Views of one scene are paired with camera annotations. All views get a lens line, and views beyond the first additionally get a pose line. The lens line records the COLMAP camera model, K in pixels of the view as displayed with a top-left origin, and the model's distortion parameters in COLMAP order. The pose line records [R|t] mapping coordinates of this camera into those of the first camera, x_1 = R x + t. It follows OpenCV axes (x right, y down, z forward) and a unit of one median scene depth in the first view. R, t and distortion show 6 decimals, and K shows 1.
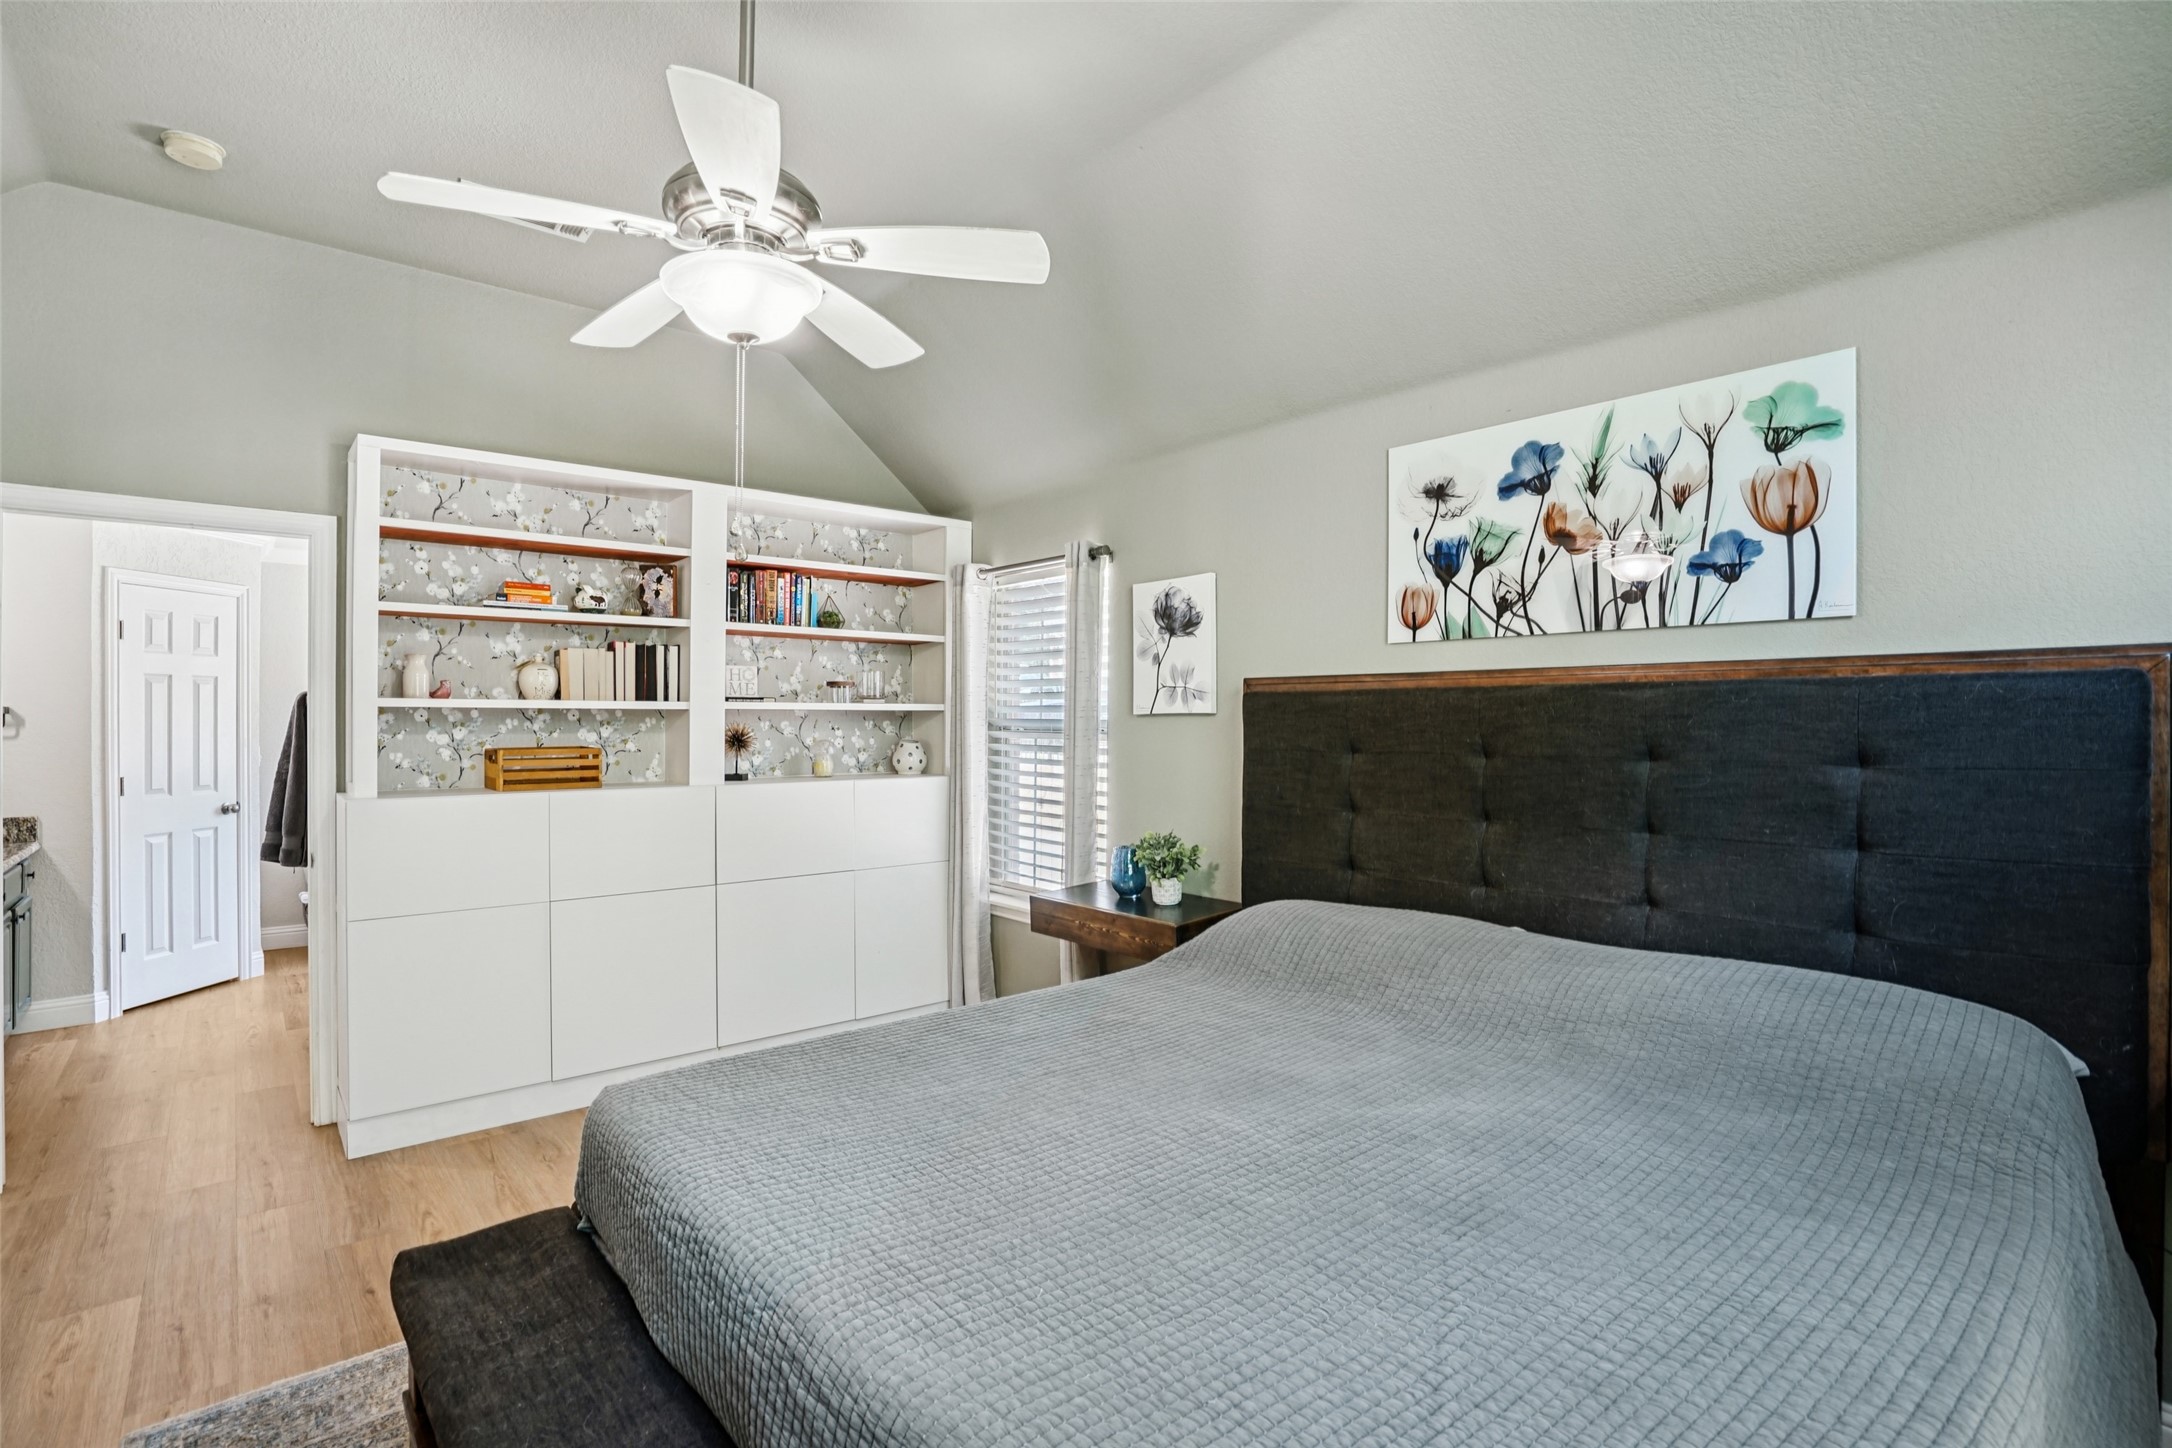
lens RADIAL K [[1040.2, 0, 1085.2], [0, 1040.2, 729.8], [0, 0, 1]] dist [-0.019468, 0.004593]
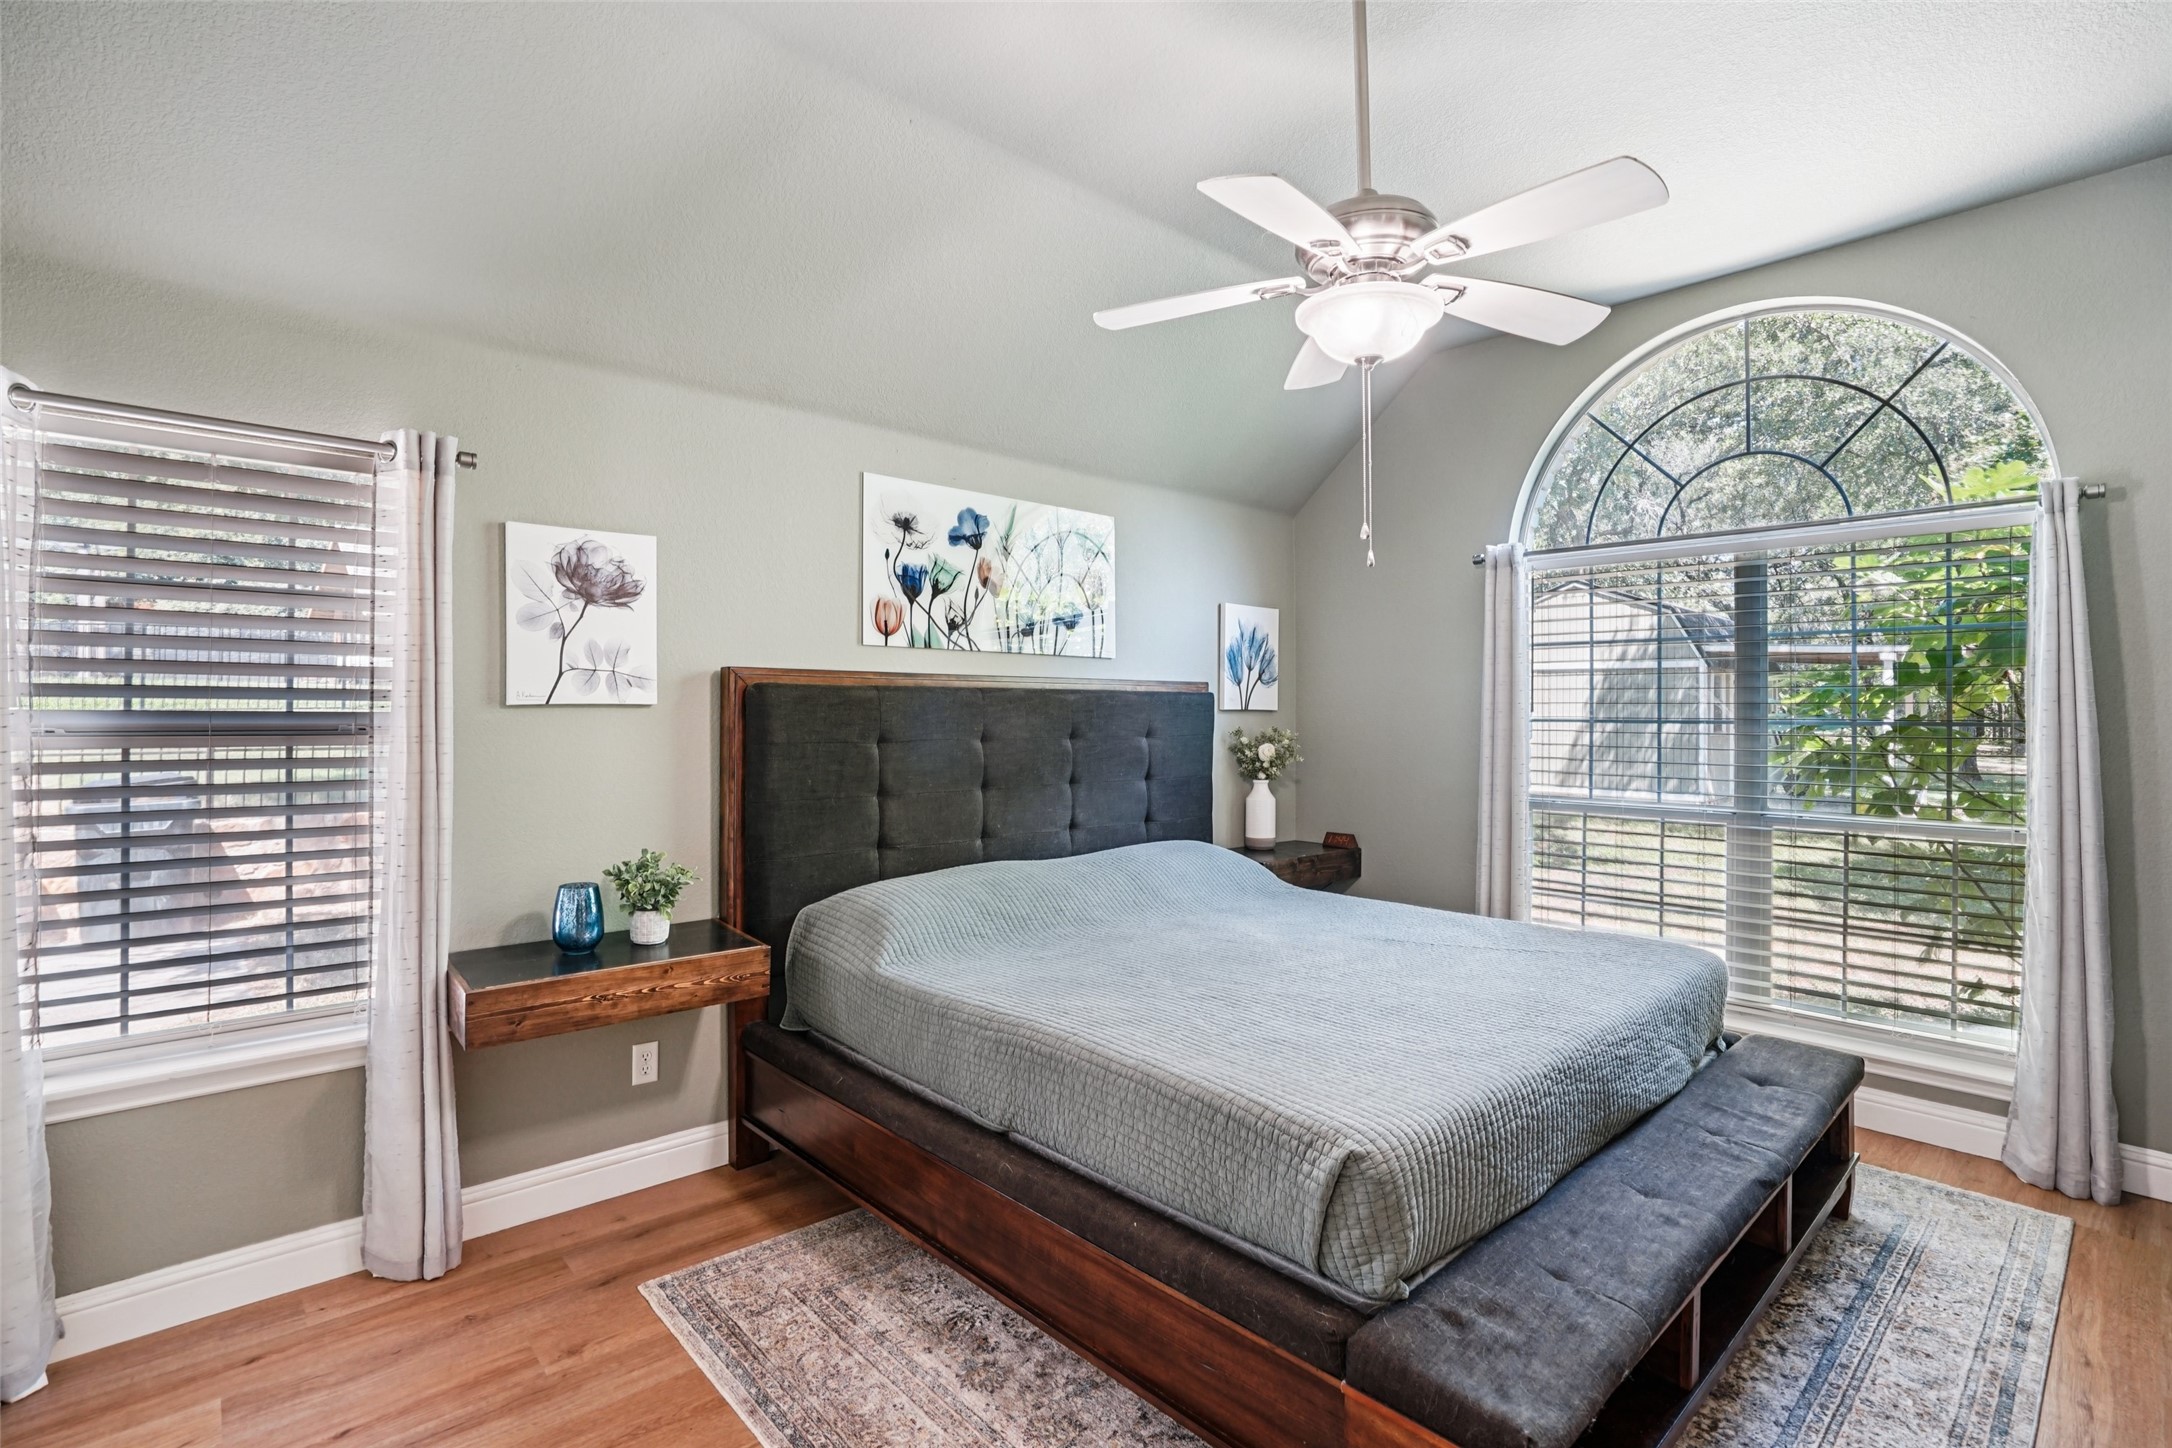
lens RADIAL K [[1040.2, 0, 1086.7], [0, 1040.2, 712.5], [0, 0, 1]] dist [-0.019468, 0.004593]
pose [[-0.019301, 0.002565, 0.999810, -0.868612], [0.009928, 0.999948, -0.002374, -0.005314], [-0.999764, 0.009880, -0.019326, 0.813849]]
